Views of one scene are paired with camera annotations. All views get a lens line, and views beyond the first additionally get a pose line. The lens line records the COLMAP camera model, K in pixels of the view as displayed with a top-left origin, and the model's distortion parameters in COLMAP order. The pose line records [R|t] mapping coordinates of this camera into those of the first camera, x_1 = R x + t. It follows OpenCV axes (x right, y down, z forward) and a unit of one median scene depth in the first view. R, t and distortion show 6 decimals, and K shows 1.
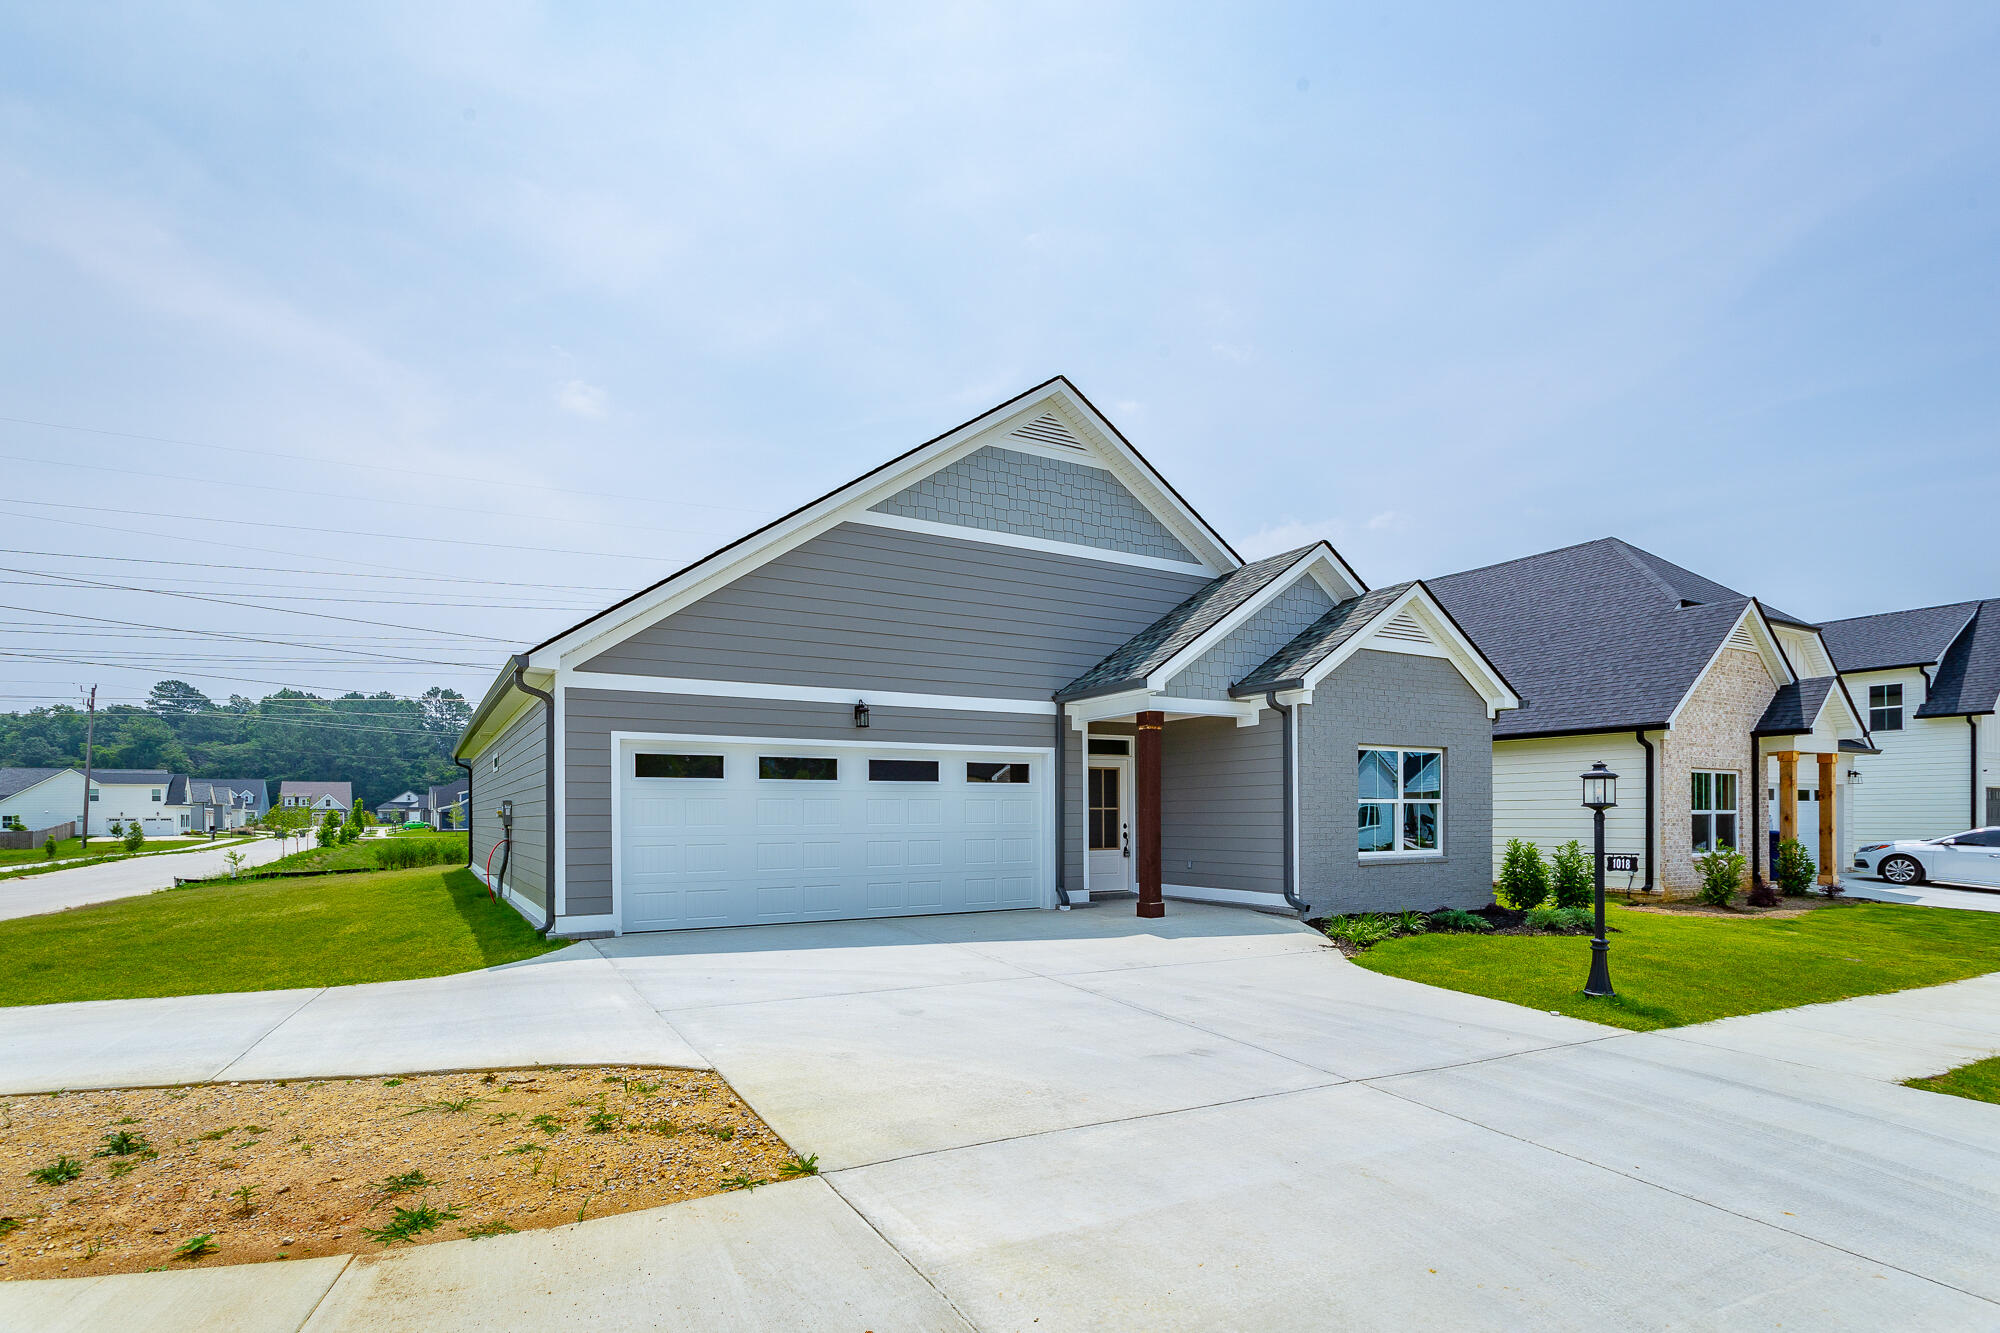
lens RADIAL K [[937.7, 0, 1008.7], [0, 937.7, 811.4], [0, 0, 1]] dist [0.001788, 0.000462]
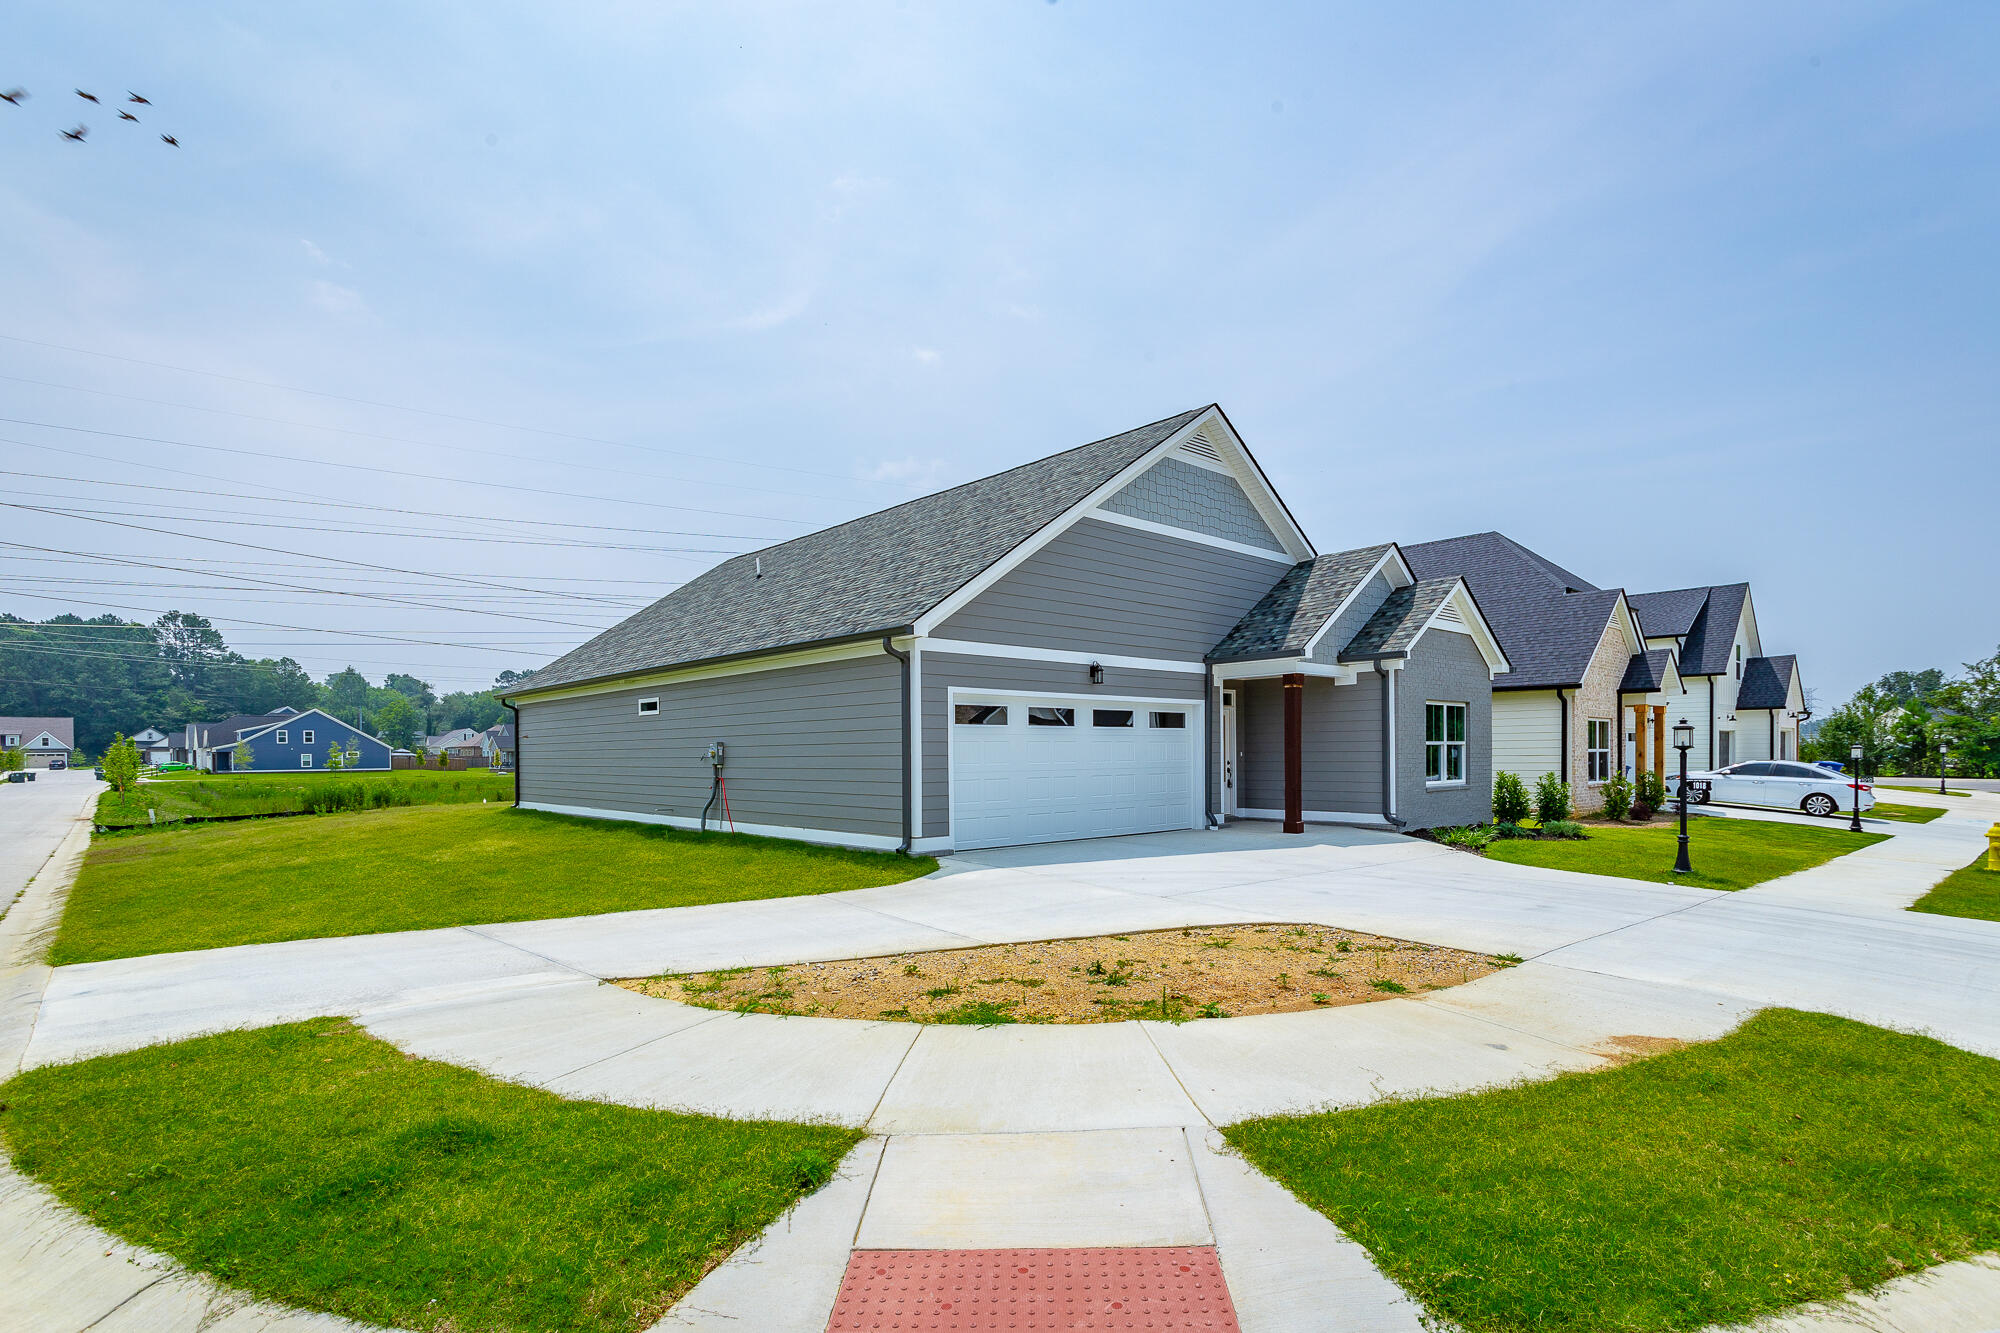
lens RADIAL K [[925.7, 0, 992.4], [0, 925.7, 758.9], [0, 0, 1]] dist [0.000186, 0.000081]
pose [[0.980522, -0.003635, 0.196376, -0.468004], [0.001685, 0.999948, 0.010094, -0.002494], [-0.196402, -0.009566, 0.980477, -0.153449]]
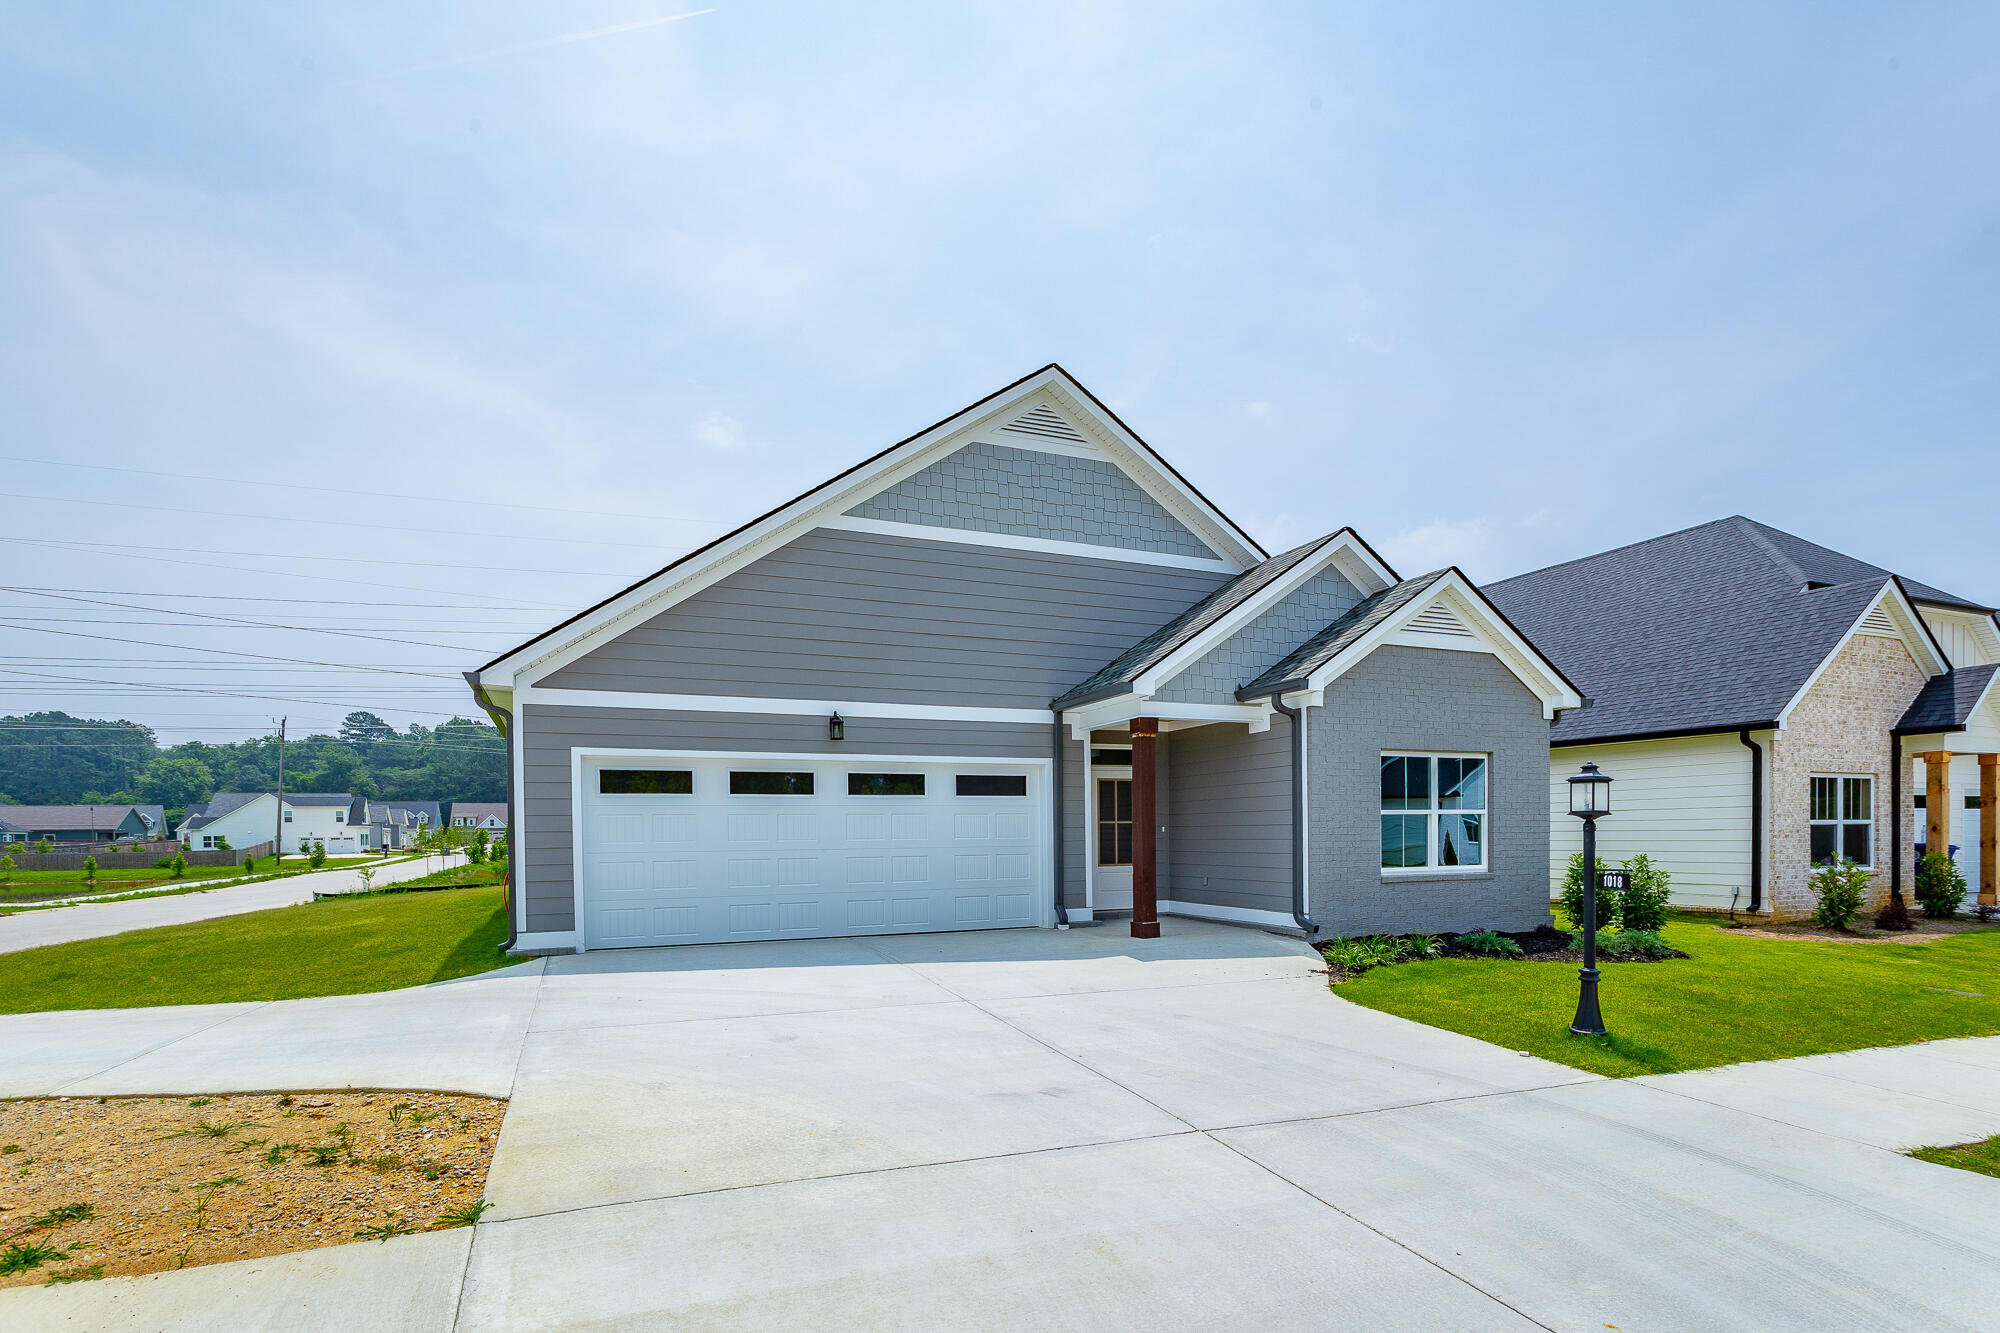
lens RADIAL K [[937.8, 0, 1026.9], [0, 937.8, 839.7], [0, 0, 1]] dist [0.001296, 0.000439]
pose [[0.993059, -0.004301, -0.117542, 0.134002], [0.005852, 0.999900, 0.012850, 0.002074], [0.117475, -0.013449, 0.992985, 0.051627]]
